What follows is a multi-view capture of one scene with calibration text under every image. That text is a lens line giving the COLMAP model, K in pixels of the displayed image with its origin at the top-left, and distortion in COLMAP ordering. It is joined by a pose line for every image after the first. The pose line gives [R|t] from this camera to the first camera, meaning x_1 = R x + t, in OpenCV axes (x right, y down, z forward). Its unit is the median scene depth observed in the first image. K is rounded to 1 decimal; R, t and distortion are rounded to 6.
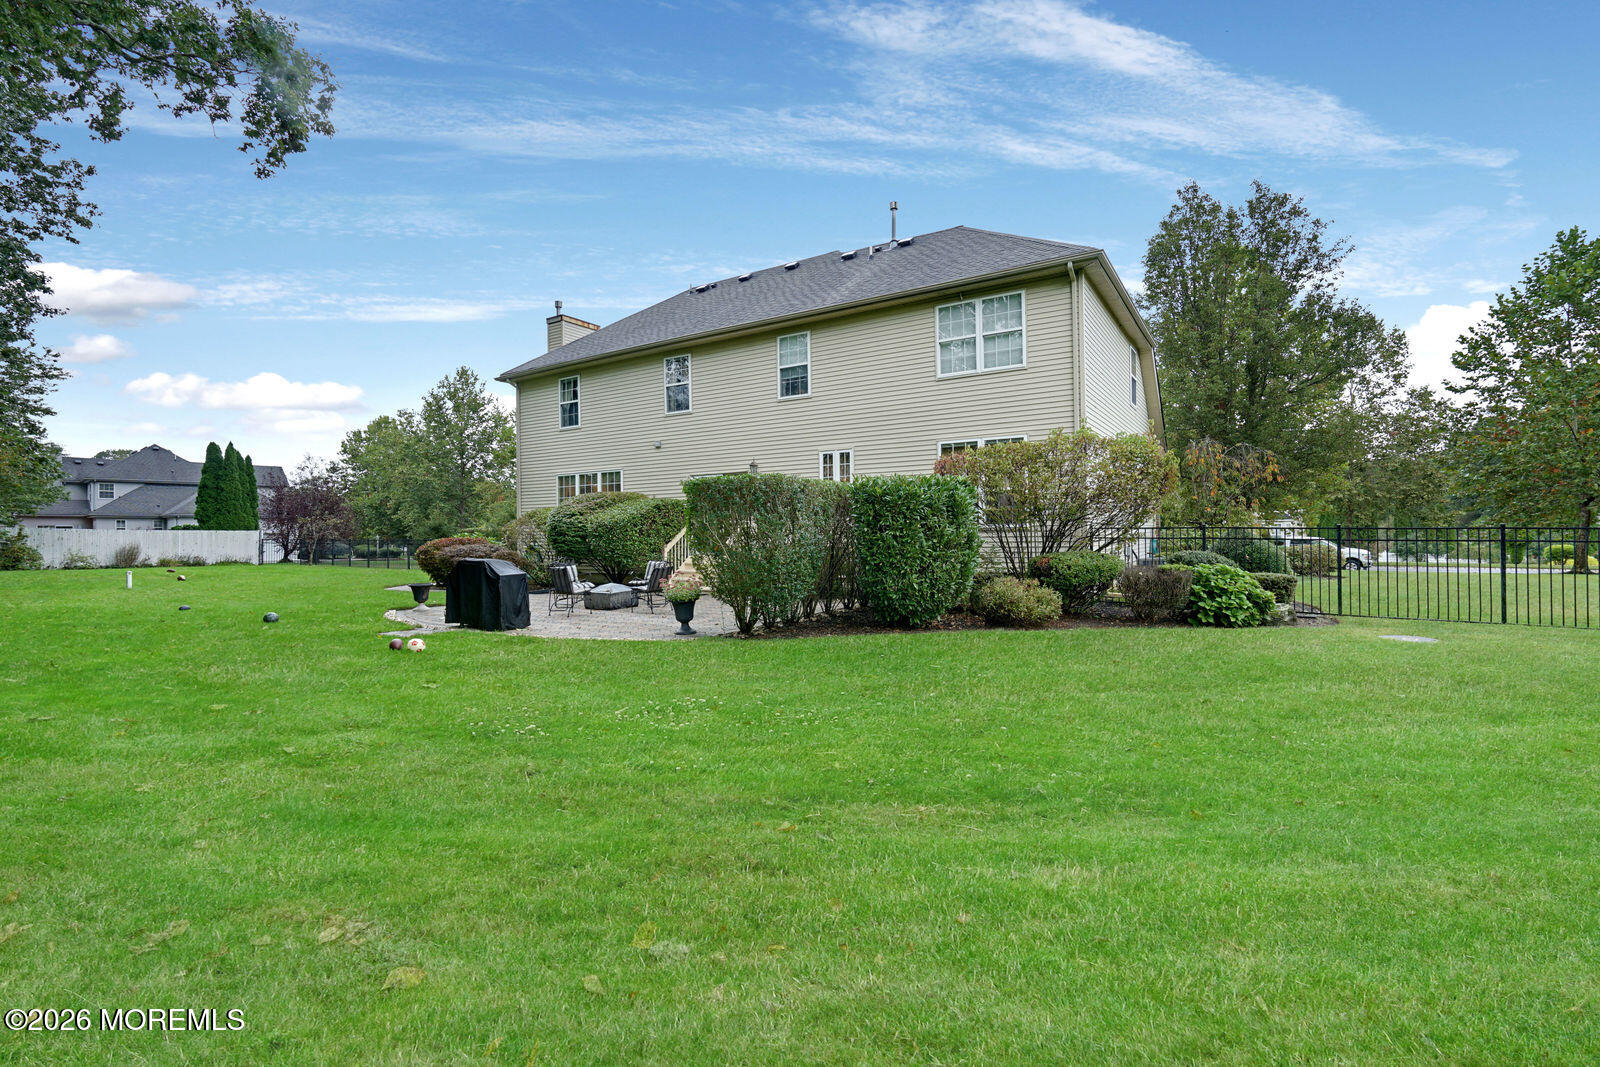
lens RADIAL K [[731.6, 0, 800.0], [0, 731.6, 533.5], [0, 0, 1]] dist [-0.003114, 0.000141]
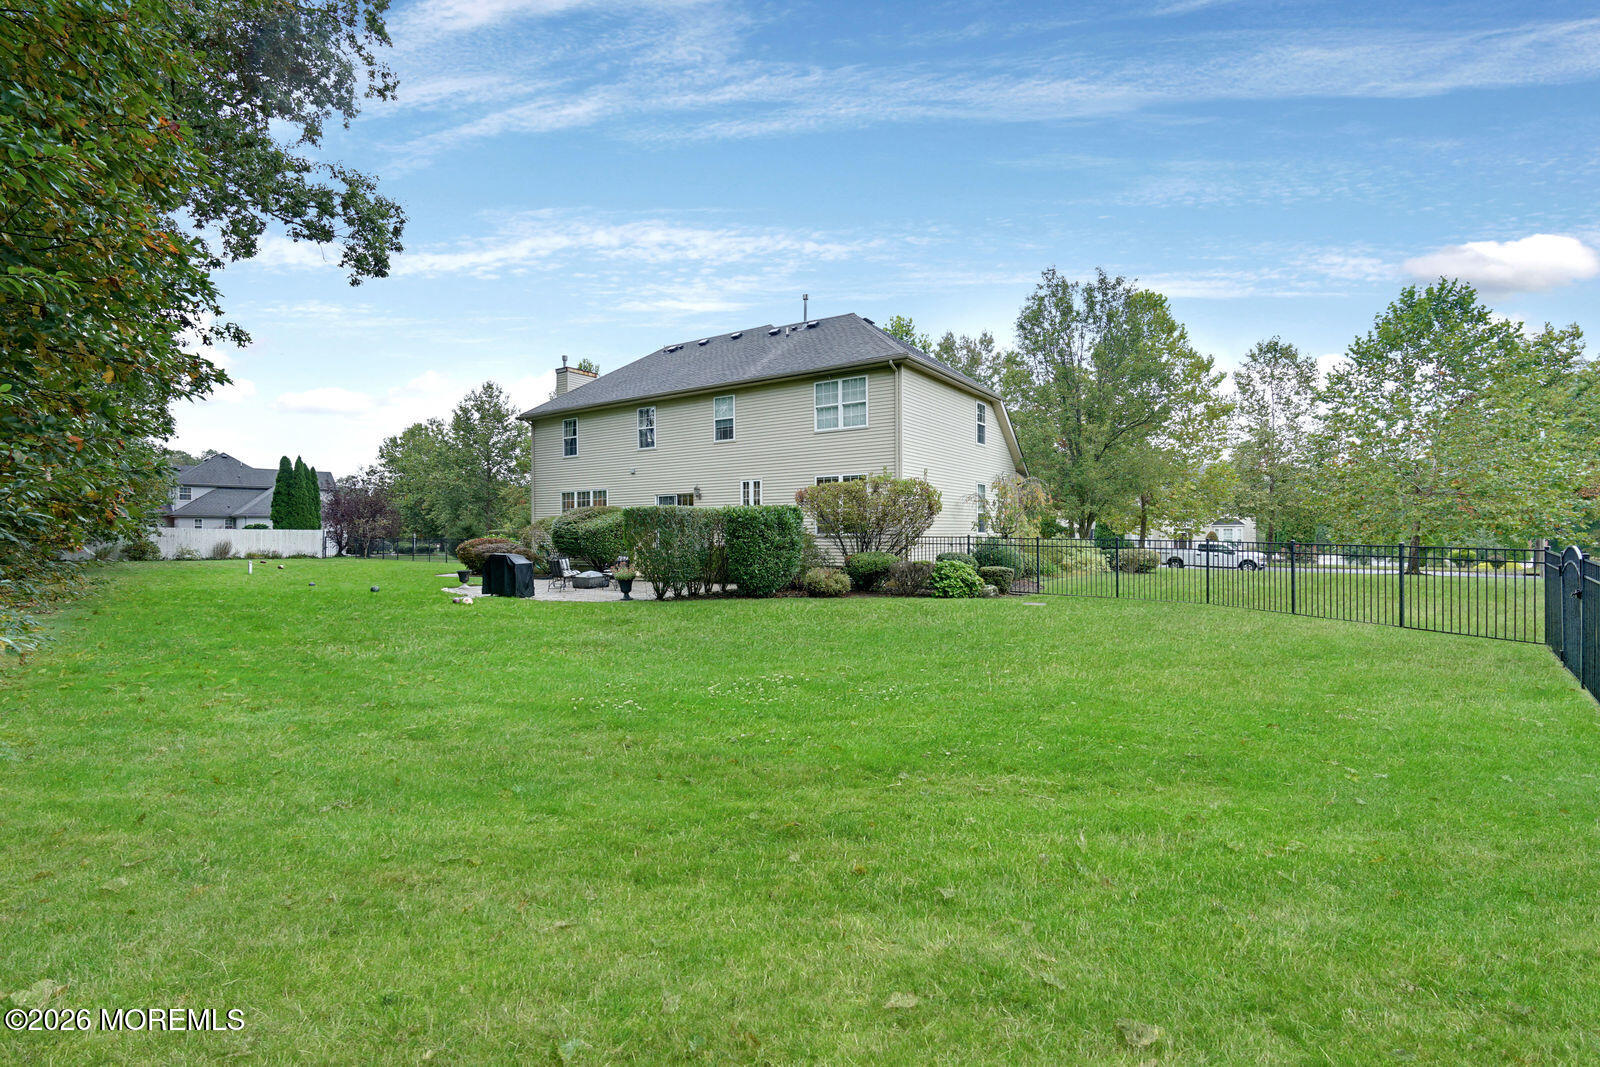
lens RADIAL K [[731.6, 0, 800.0], [0, 731.6, 533.5], [0, 0, 1]] dist [-0.003114, 0.000141]
pose [[0.999587, 0.007008, -0.027873, 0.201219], [-0.006976, 0.999975, 0.001244, -0.012426], [0.027881, -0.001049, 0.999611, -0.457917]]
